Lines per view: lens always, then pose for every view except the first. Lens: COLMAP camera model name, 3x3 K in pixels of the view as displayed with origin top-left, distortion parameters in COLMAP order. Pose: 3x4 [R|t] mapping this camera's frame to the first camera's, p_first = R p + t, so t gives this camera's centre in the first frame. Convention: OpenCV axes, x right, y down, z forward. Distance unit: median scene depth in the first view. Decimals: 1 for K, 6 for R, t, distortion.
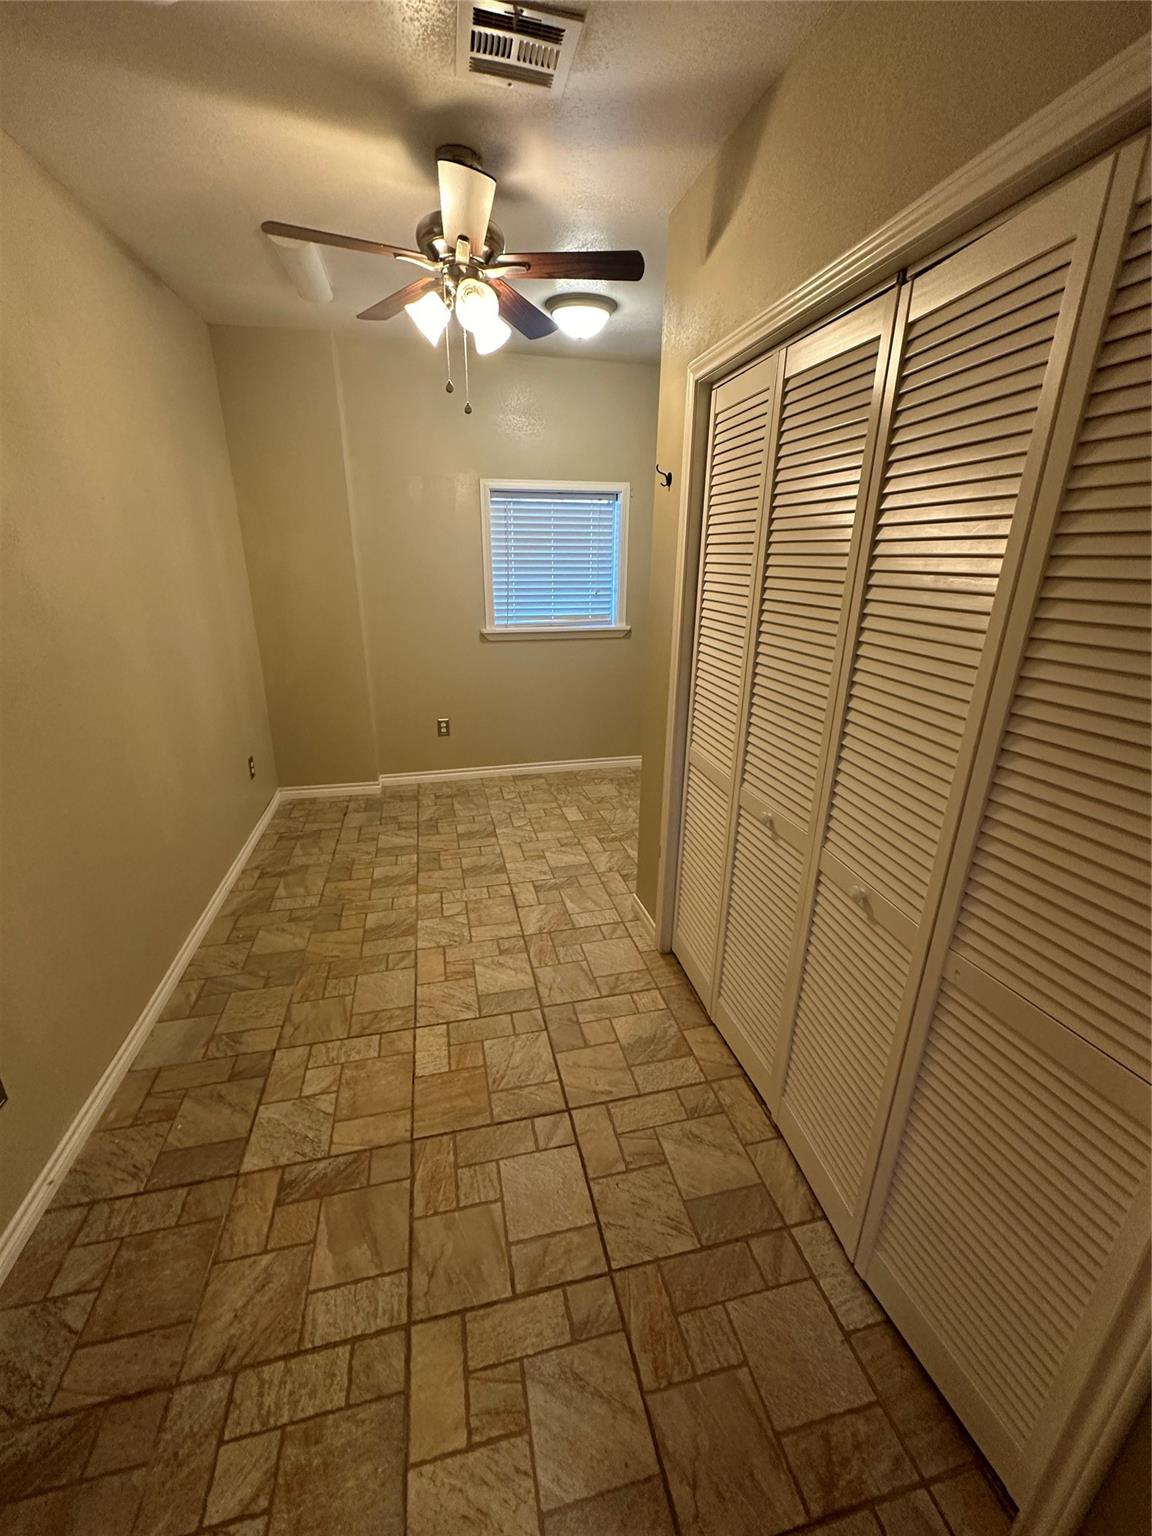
lens RADIAL K [[609.3, 0, 577.3], [0, 609.3, 772.0], [0, 0, 1]] dist [-0.002822, -0.000297]
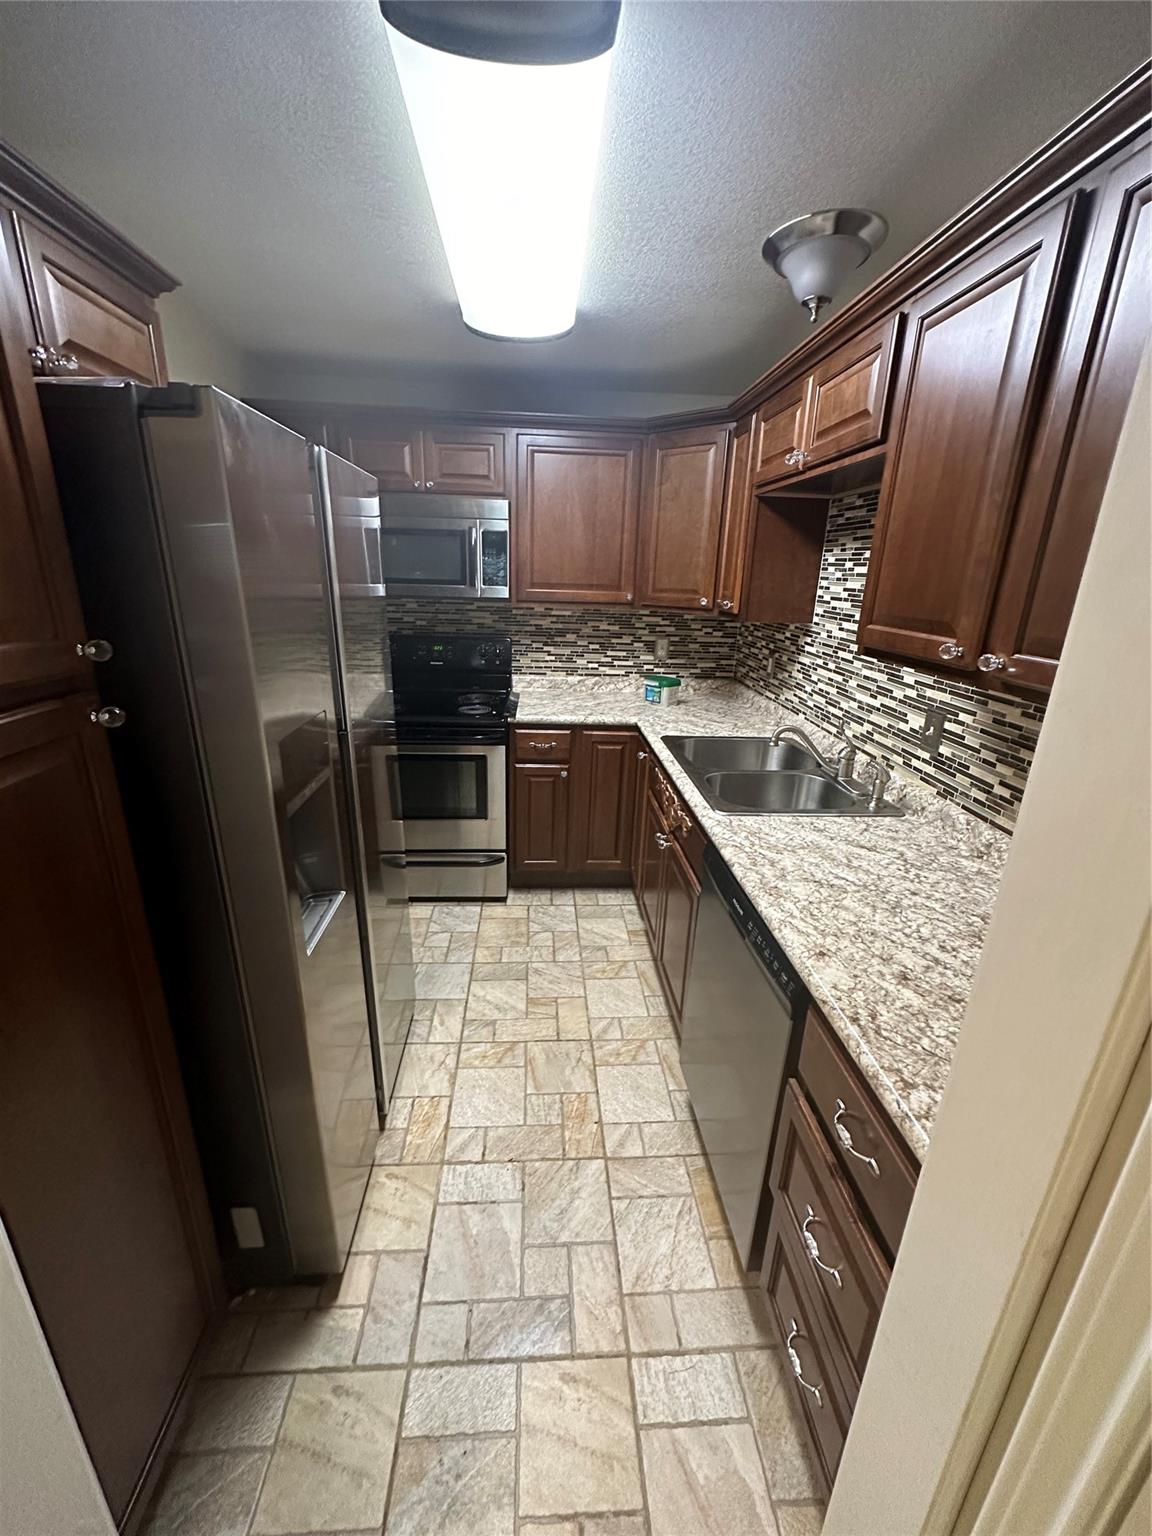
lens RADIAL K [[609.3, 0, 579.0], [0, 609.3, 766.7], [0, 0, 1]] dist [-0.002822, -0.000297]
pose [[-0.985745, -0.051894, 0.160045, -0.371472], [0.057071, 0.791714, 0.608220, -0.520552], [-0.158273, 0.608684, -0.777466, 1.461495]]
